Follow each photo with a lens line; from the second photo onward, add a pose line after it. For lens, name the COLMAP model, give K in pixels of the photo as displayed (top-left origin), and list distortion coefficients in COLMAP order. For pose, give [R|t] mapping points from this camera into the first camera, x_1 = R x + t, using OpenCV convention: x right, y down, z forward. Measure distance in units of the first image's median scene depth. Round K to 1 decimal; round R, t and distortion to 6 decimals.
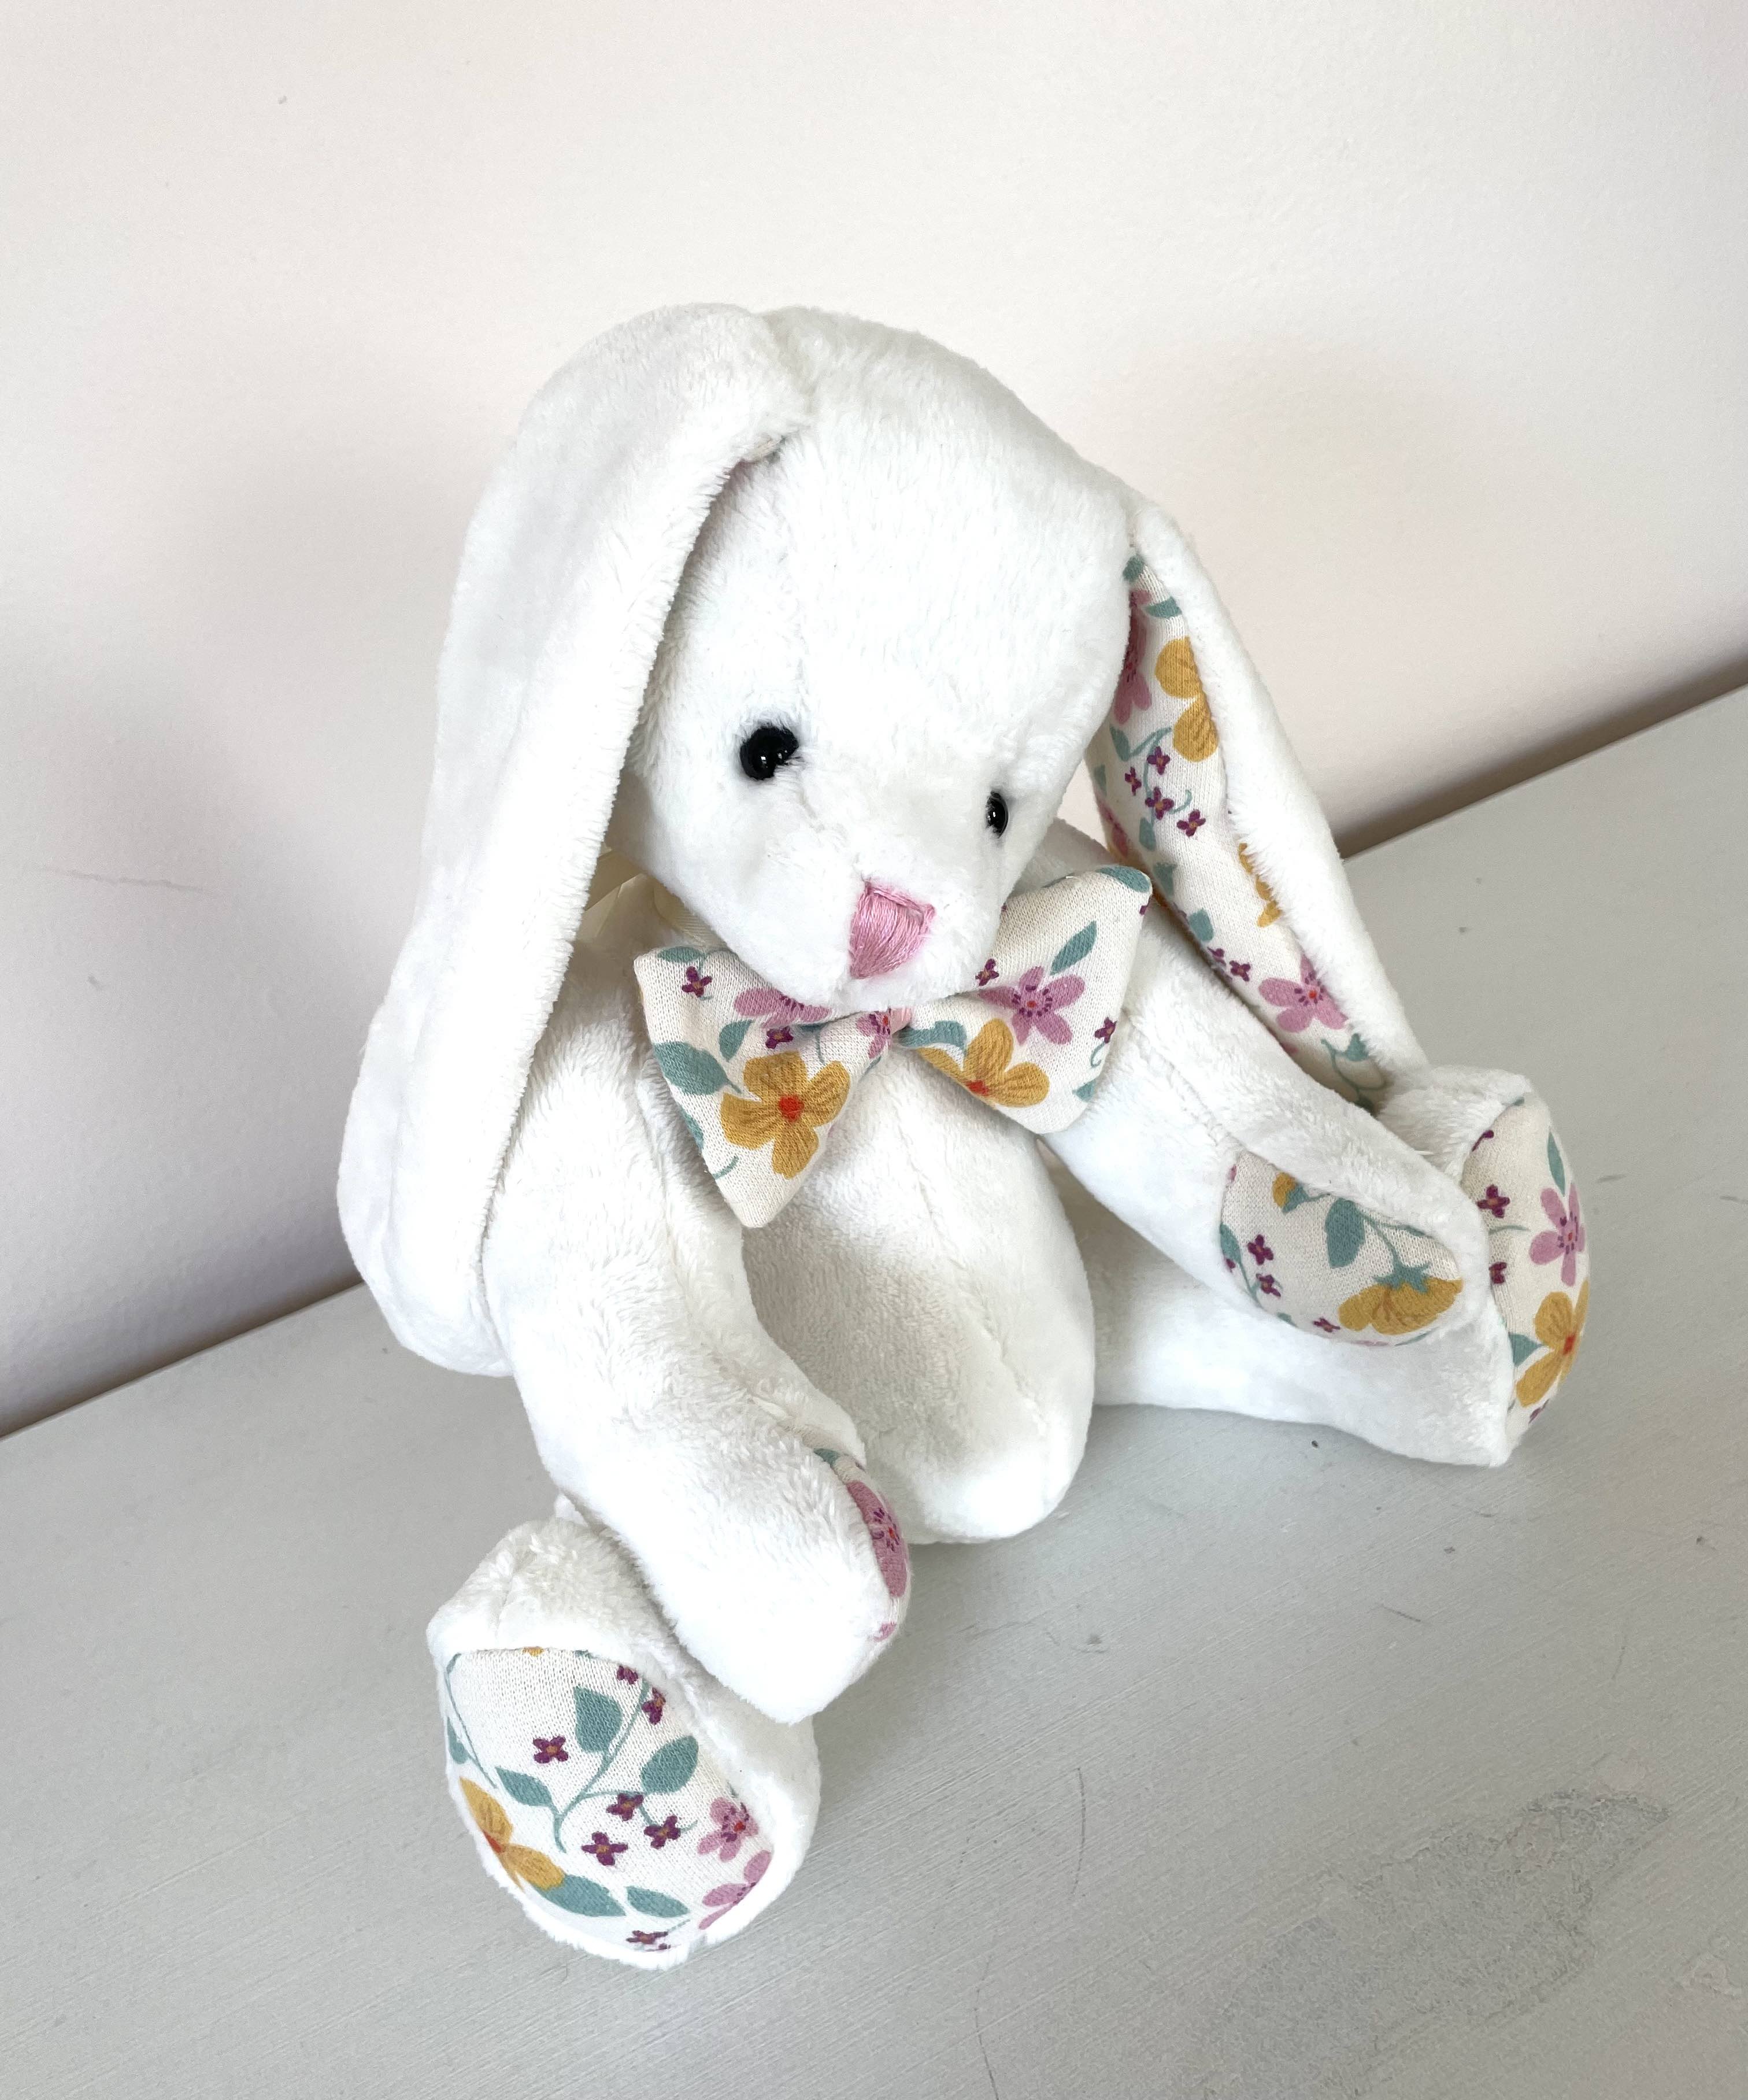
lens RADIAL K [[1800.4, 0, 843.3], [0, 1800.4, 1004.8], [0, 0, 1]] dist [0.007630, -0.001481]
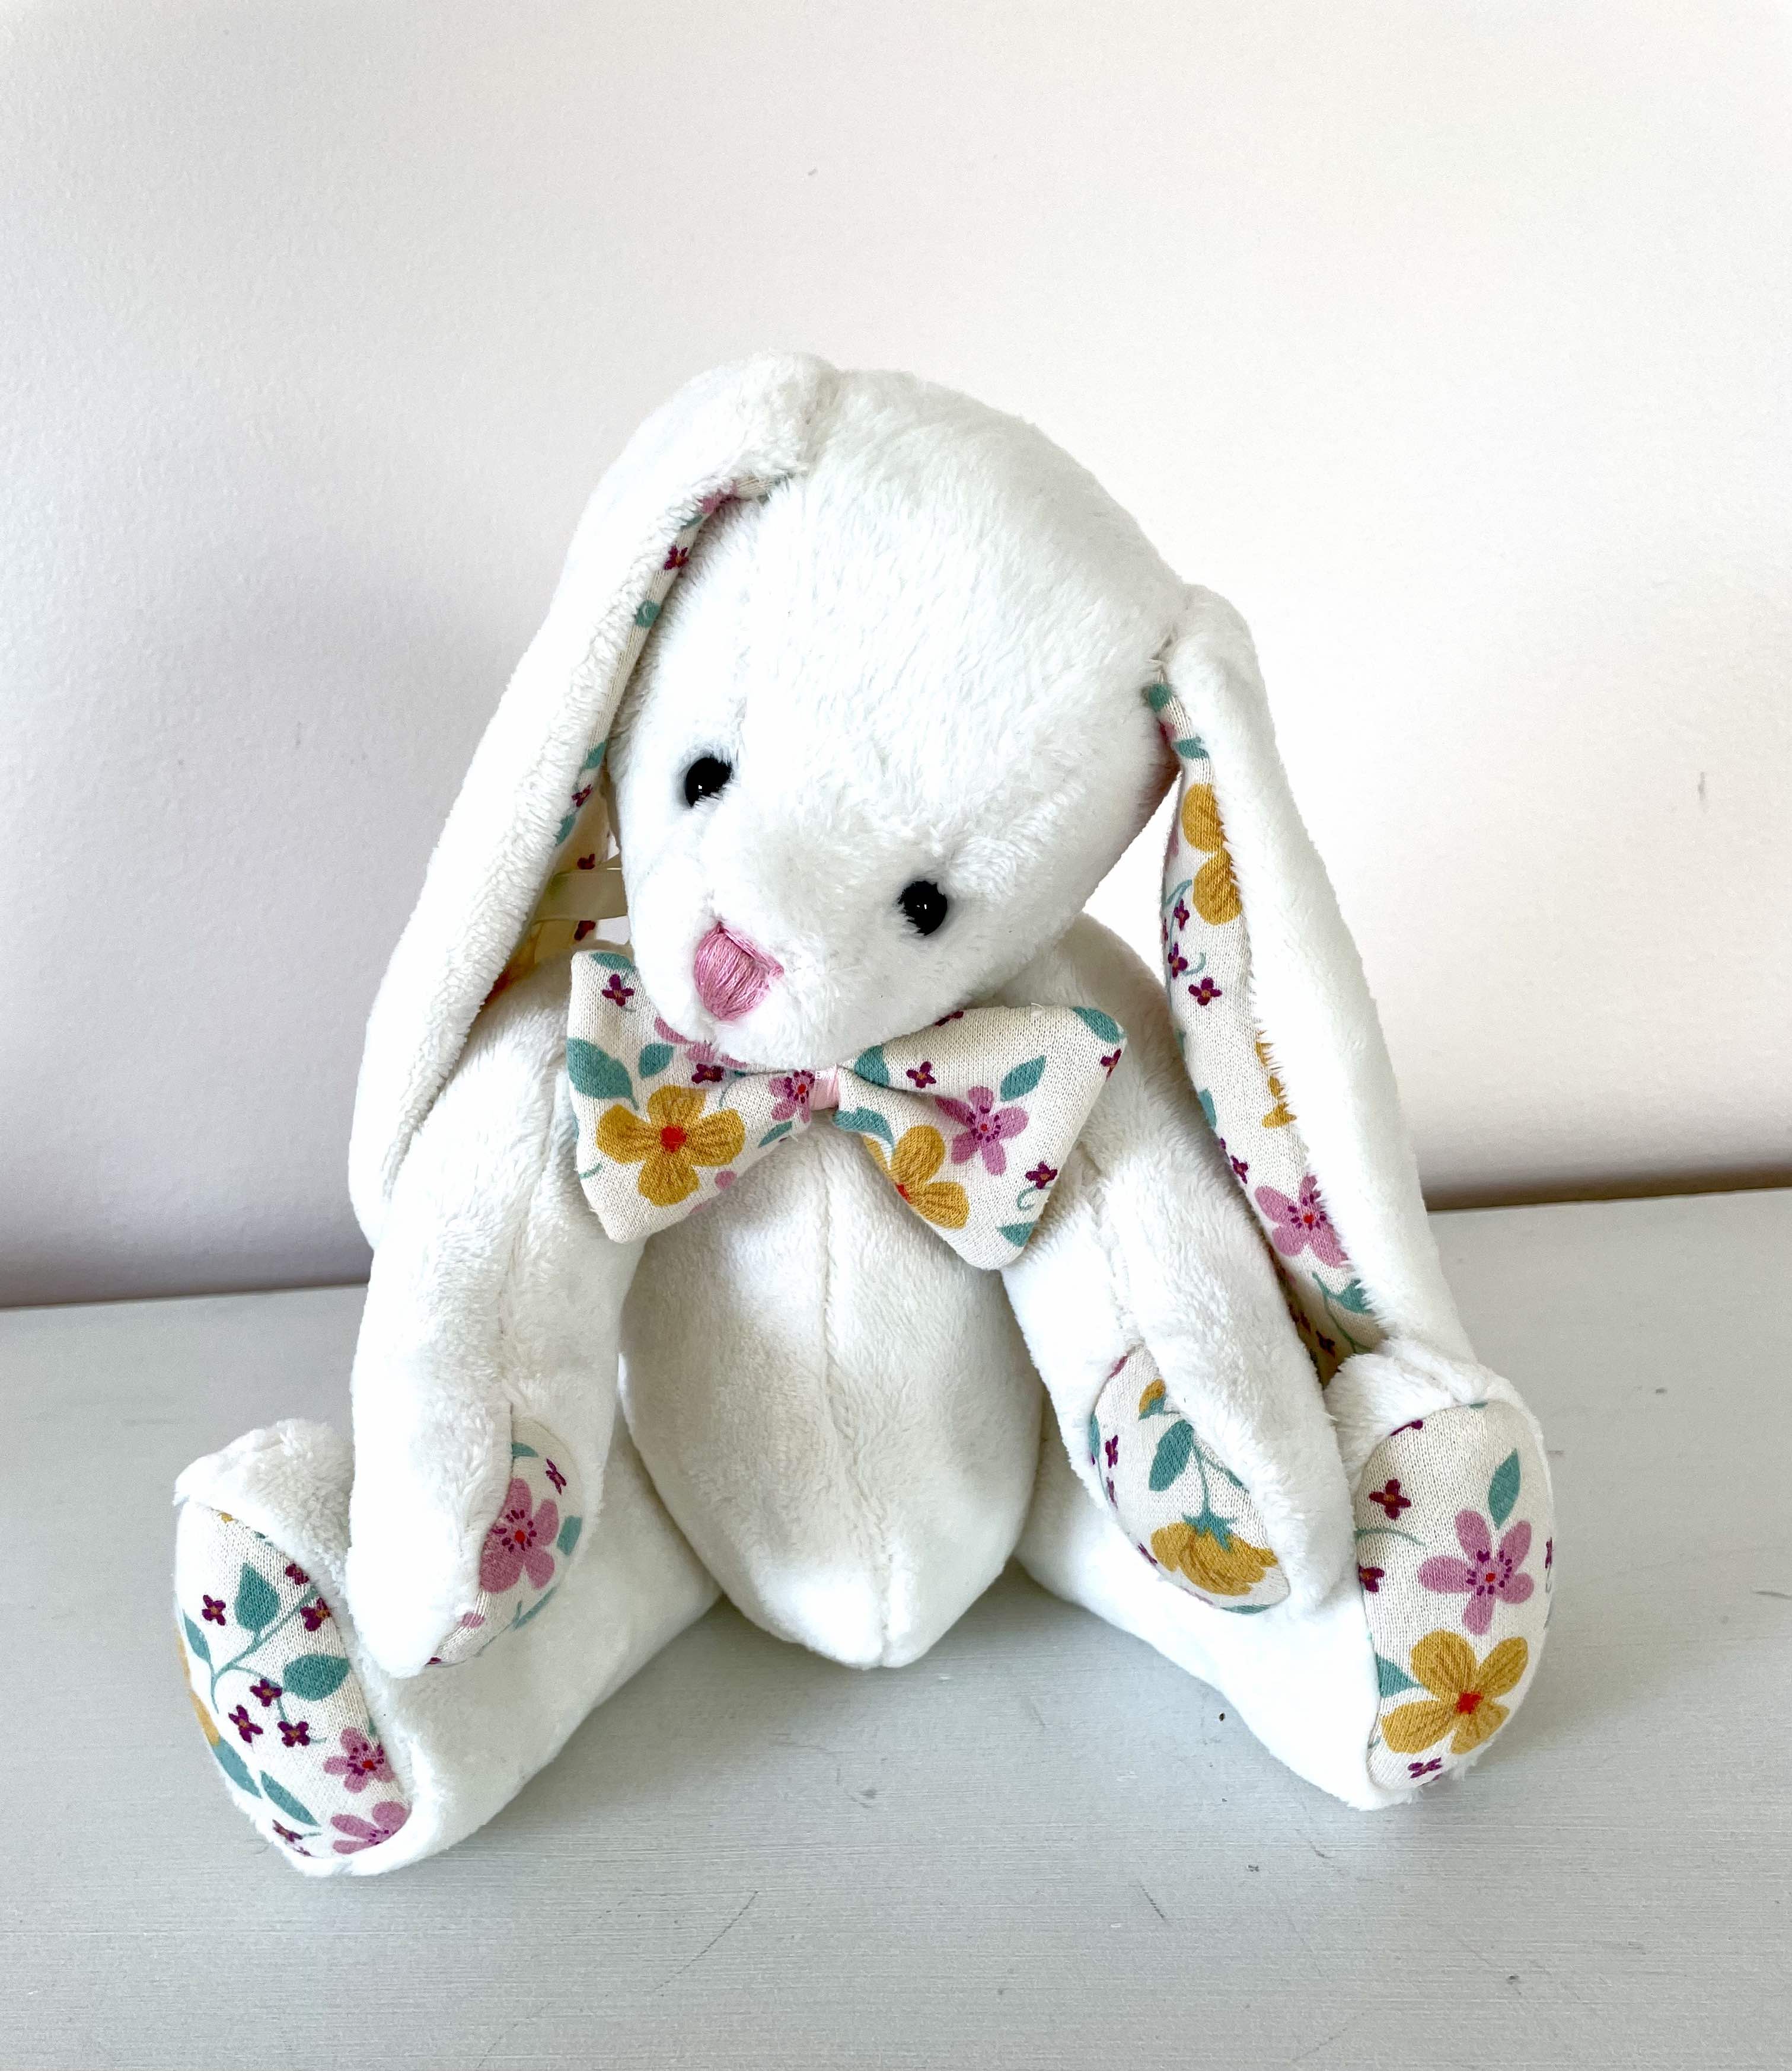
lens RADIAL K [[1831.9, 0, 896.7], [0, 1831.9, 1118.8], [0, 0, 1]] dist [0.008776, -0.004080]
pose [[0.881965, 0.287797, -0.373245, 0.451807], [-0.299863, 0.953608, 0.026729, -0.017758], [0.363621, 0.088348, 0.927348, 0.086817]]
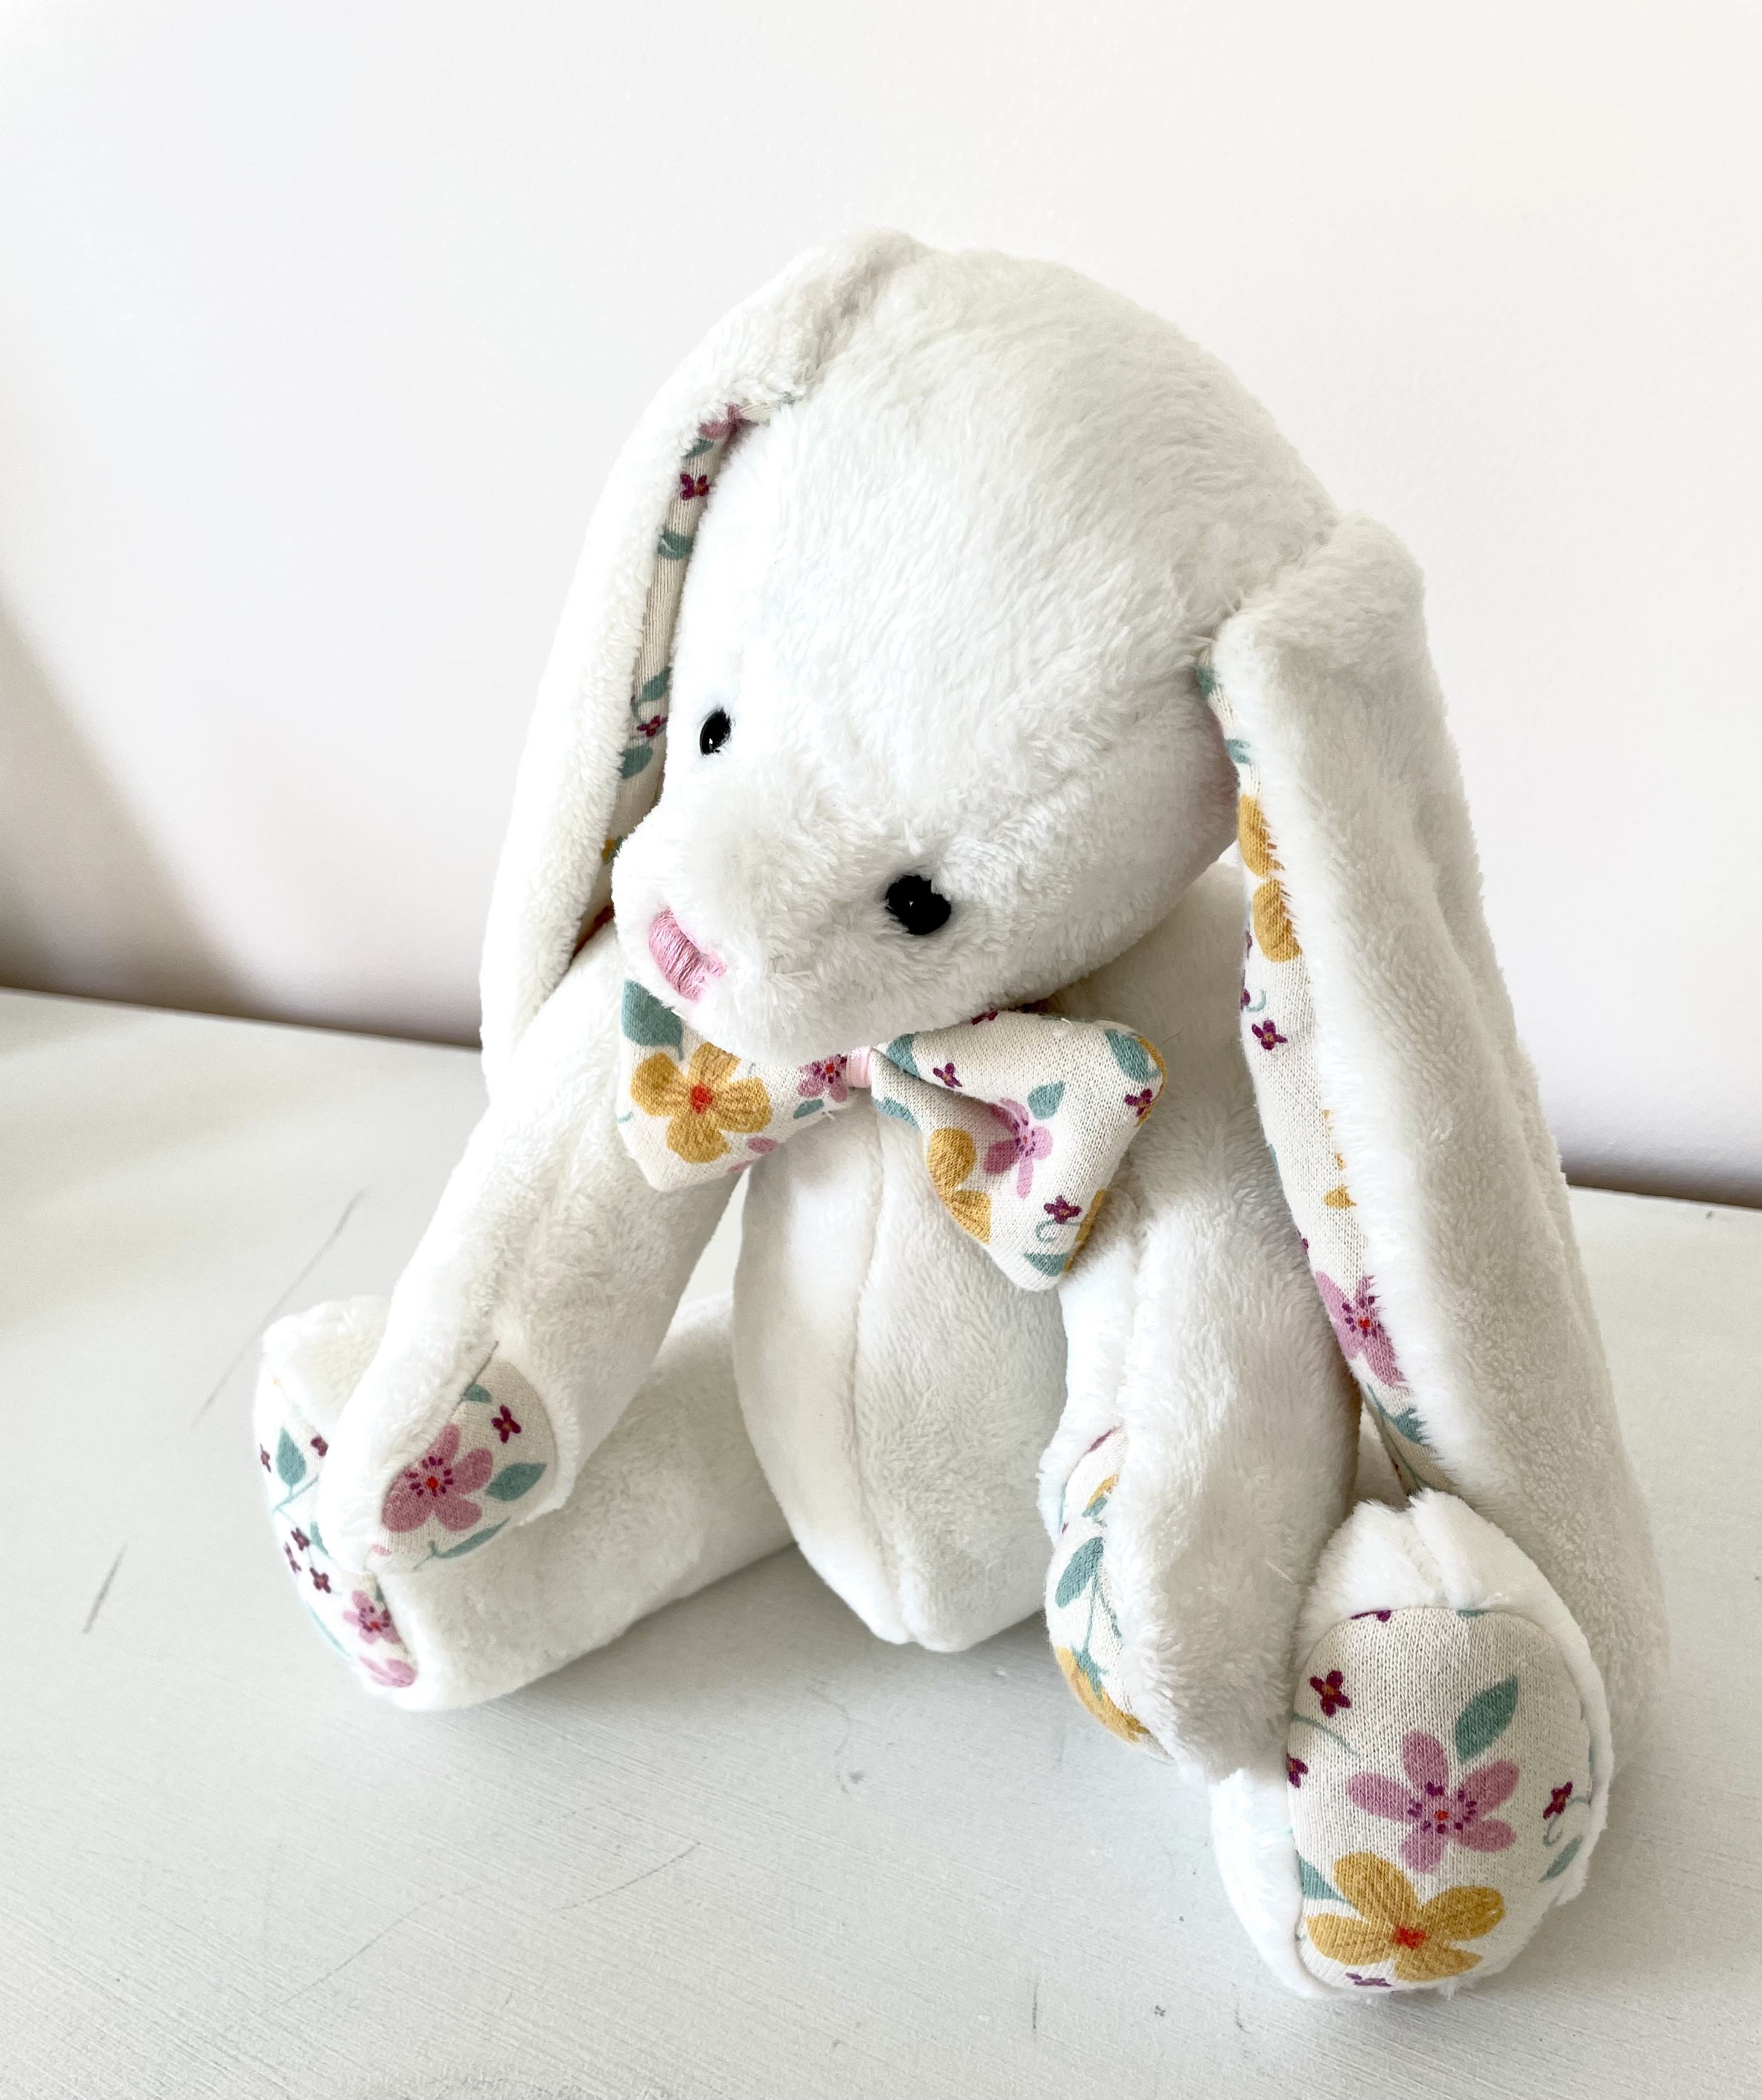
lens RADIAL K [[1811.0, 0, 878.9], [0, 1811.0, 1108.6], [0, 0, 1]] dist [0.002246, 0.000460]
pose [[0.602652, 0.476485, -0.640135, 0.638257], [-0.361570, 0.878146, 0.313251, -0.270302], [0.711392, 0.042672, 0.701499, 0.375489]]
